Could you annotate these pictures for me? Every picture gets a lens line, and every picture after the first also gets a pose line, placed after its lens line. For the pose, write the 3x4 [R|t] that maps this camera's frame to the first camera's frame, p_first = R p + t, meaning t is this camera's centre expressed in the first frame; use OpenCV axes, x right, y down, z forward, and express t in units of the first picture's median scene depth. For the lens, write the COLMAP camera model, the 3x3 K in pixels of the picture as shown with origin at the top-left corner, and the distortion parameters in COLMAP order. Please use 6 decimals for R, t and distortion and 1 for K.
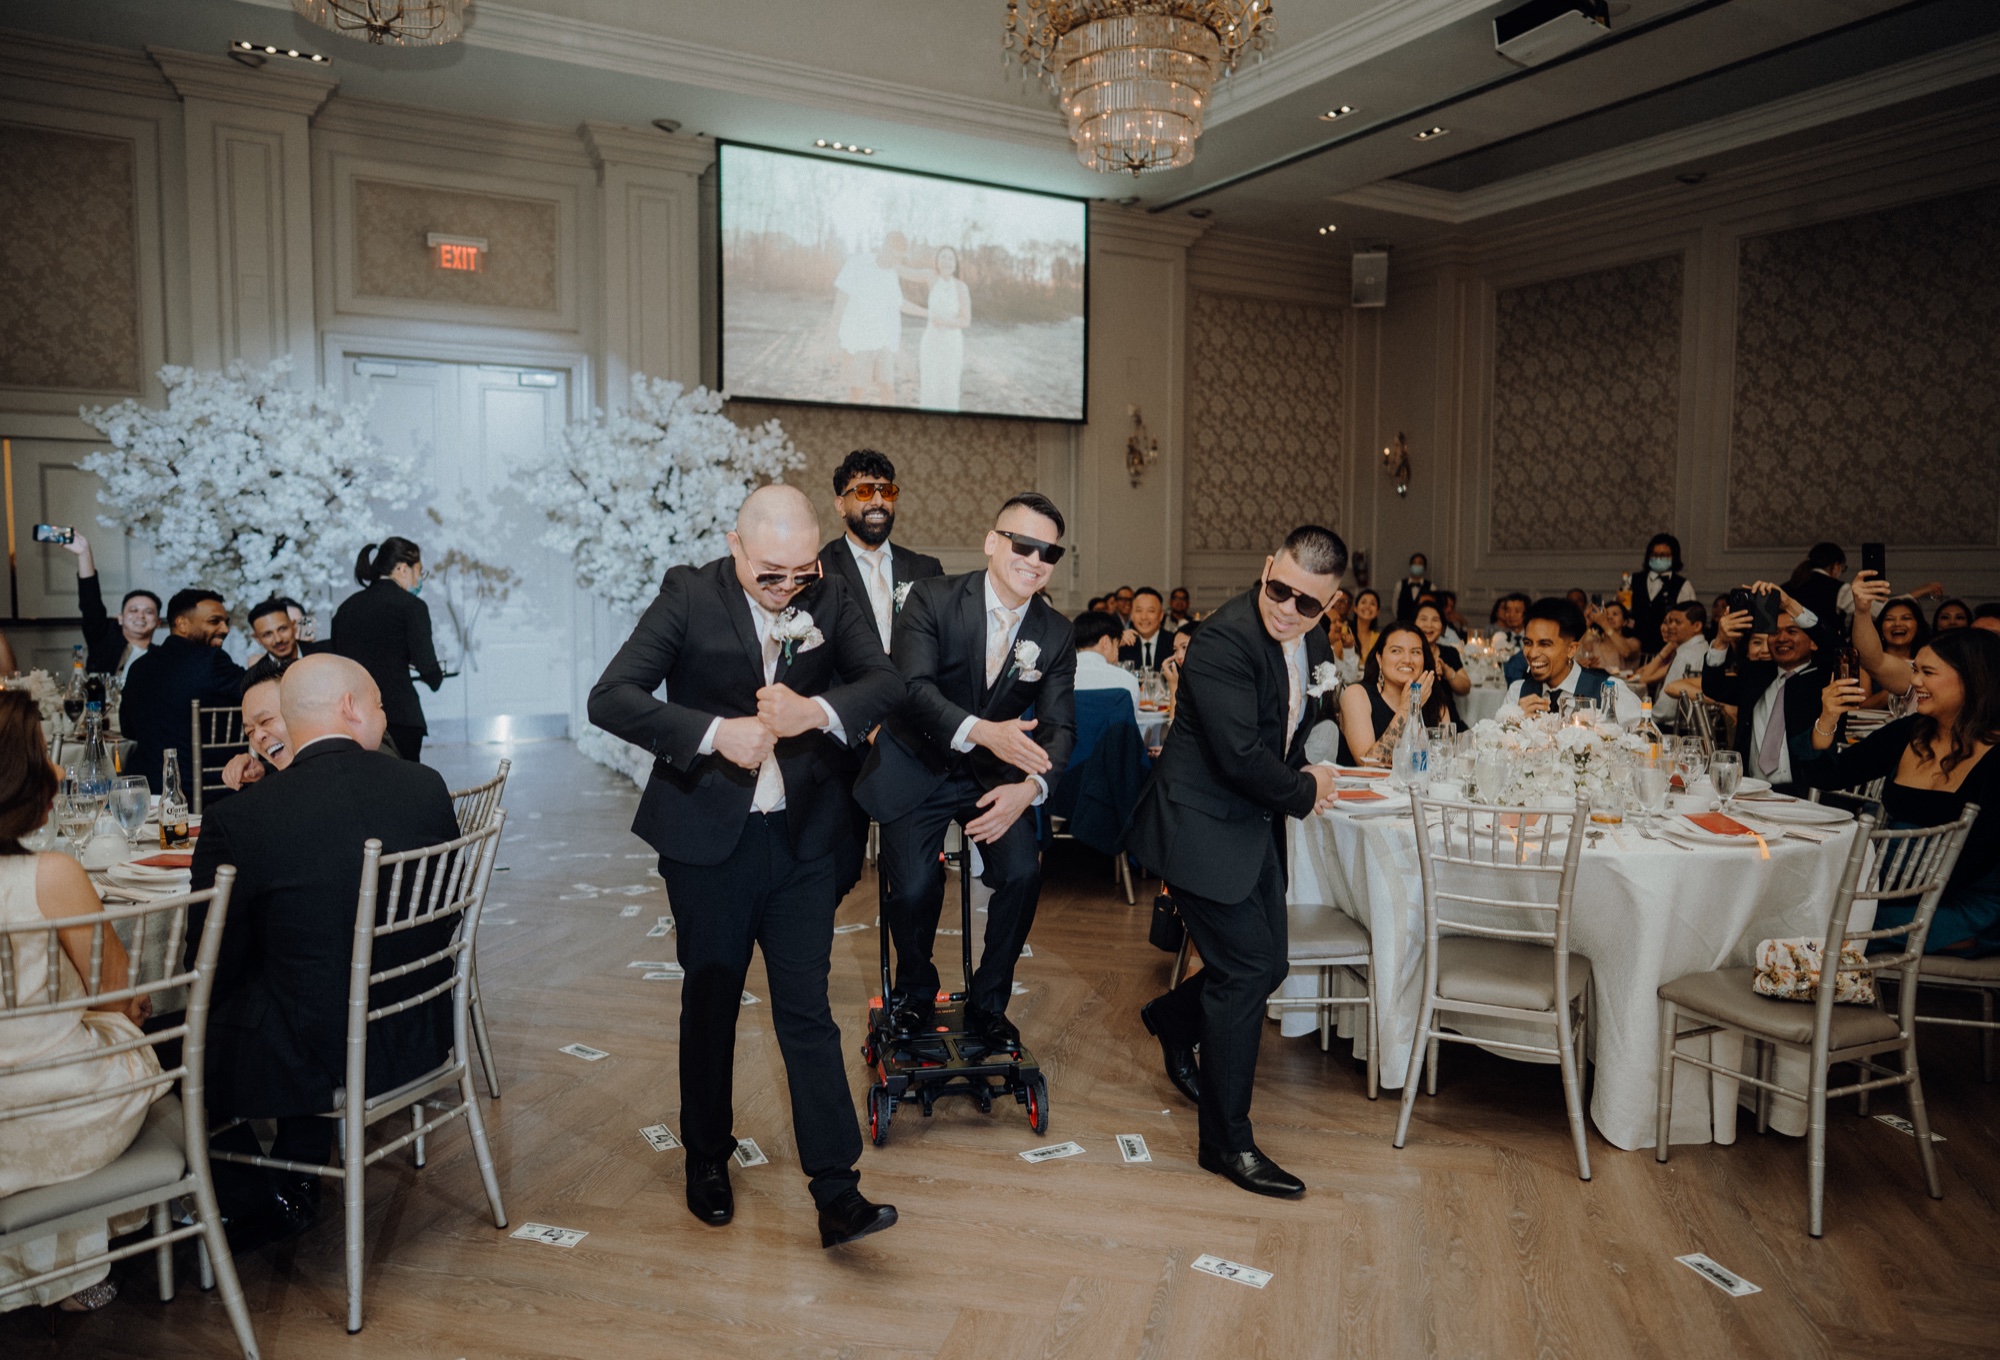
lens RADIAL K [[1305.0, 0, 999.1], [0, 1305.0, 689.5], [0, 0, 1]] dist [-0.023980, 0.032337]
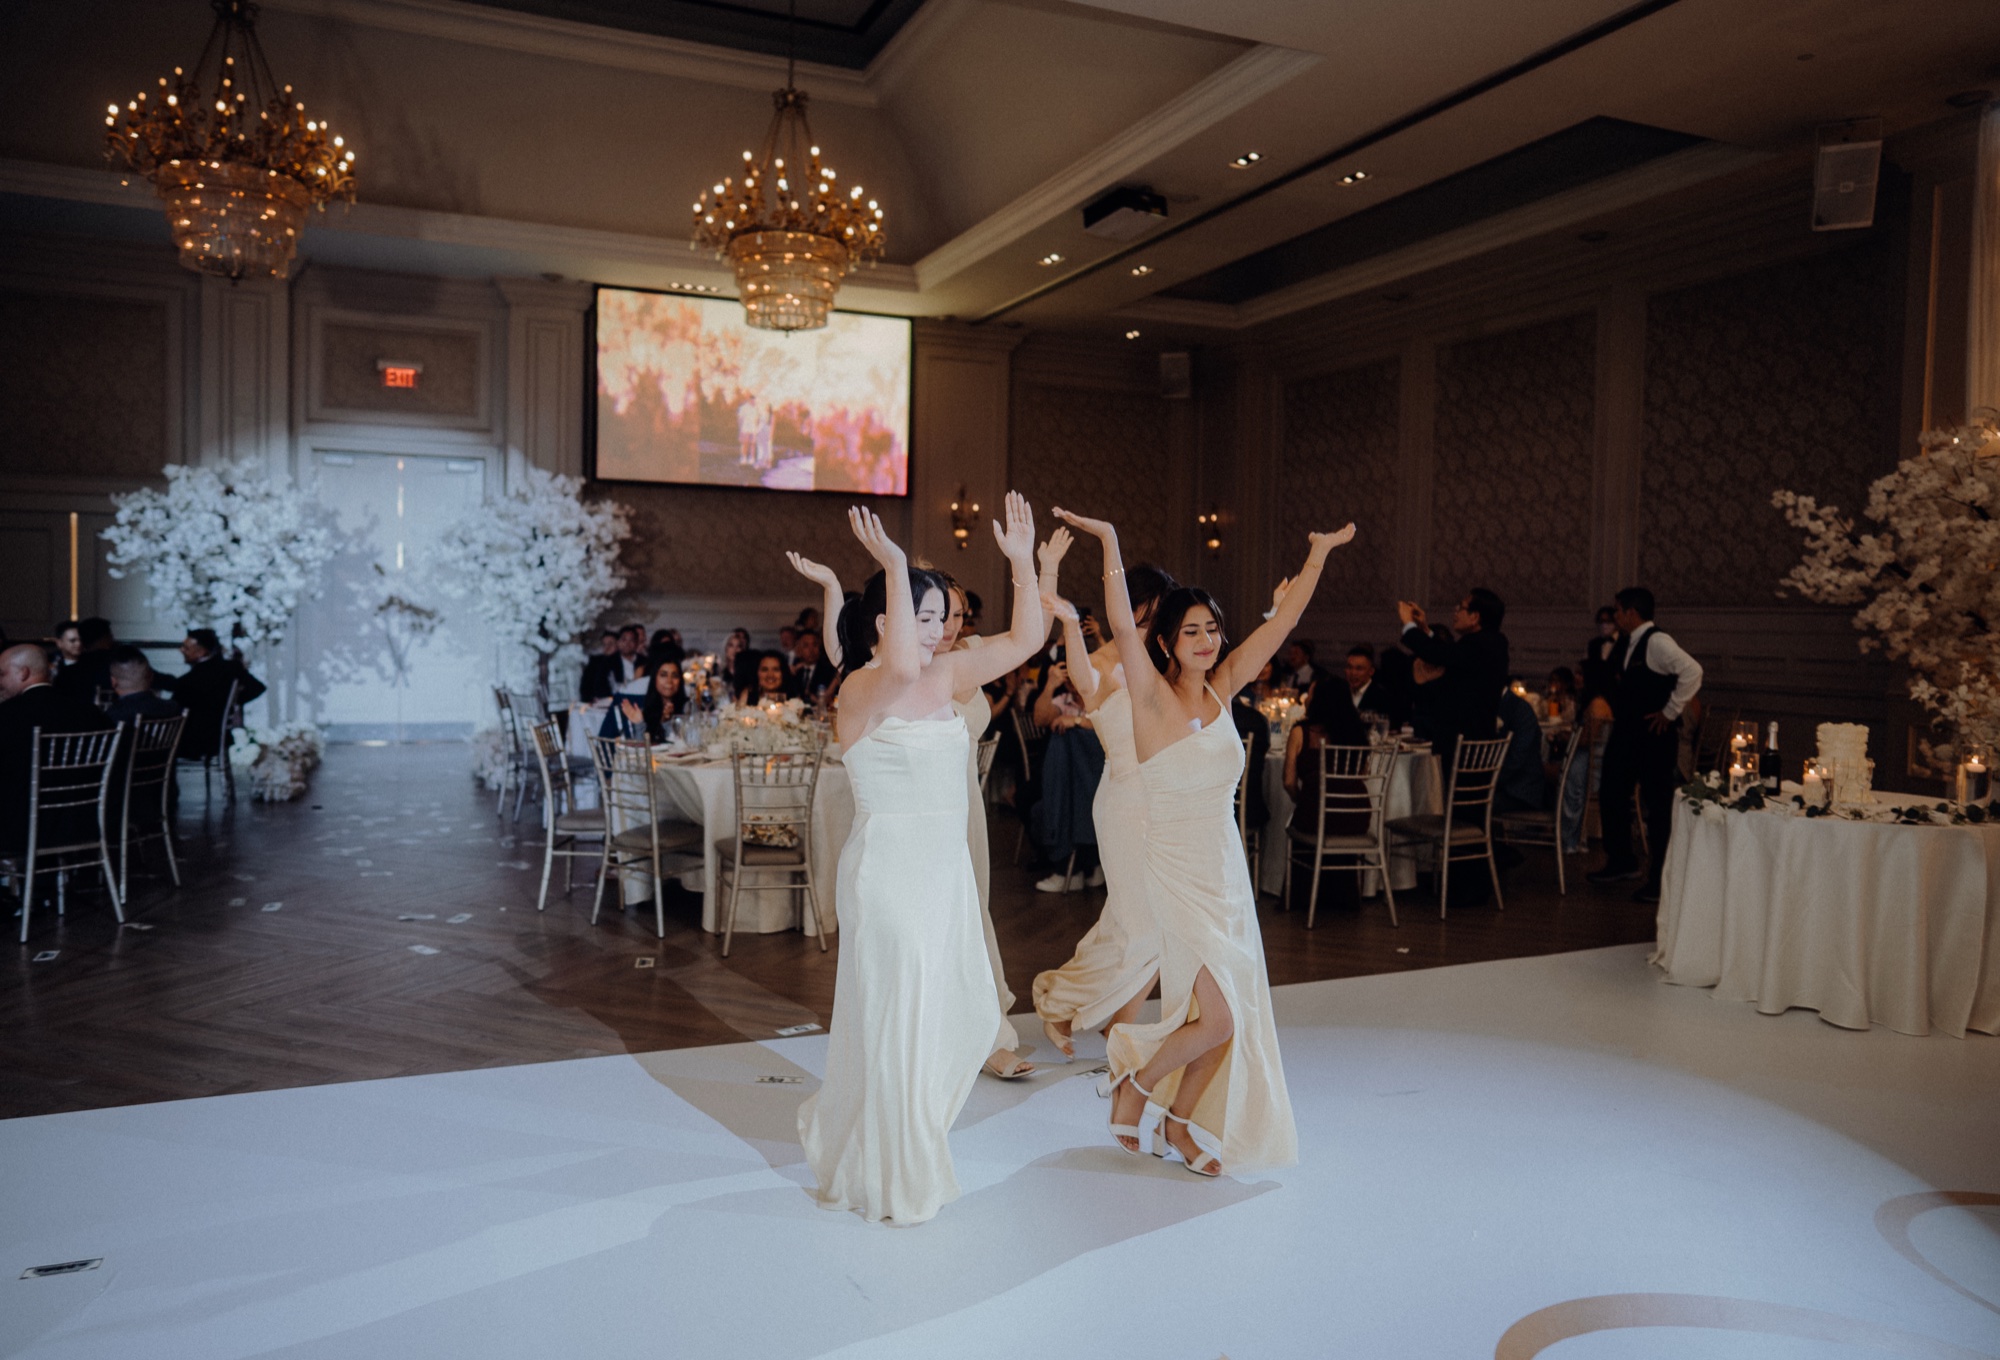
lens RADIAL K [[1341.1, 0, 992.6], [0, 1341.1, 697.1], [0, 0, 1]] dist [-0.038693, 0.052497]
pose [[0.992450, 0.021975, -0.120666, 0.373707], [-0.025873, 0.999190, -0.030830, 0.023878], [0.119891, 0.033719, 0.992214, -0.286753]]
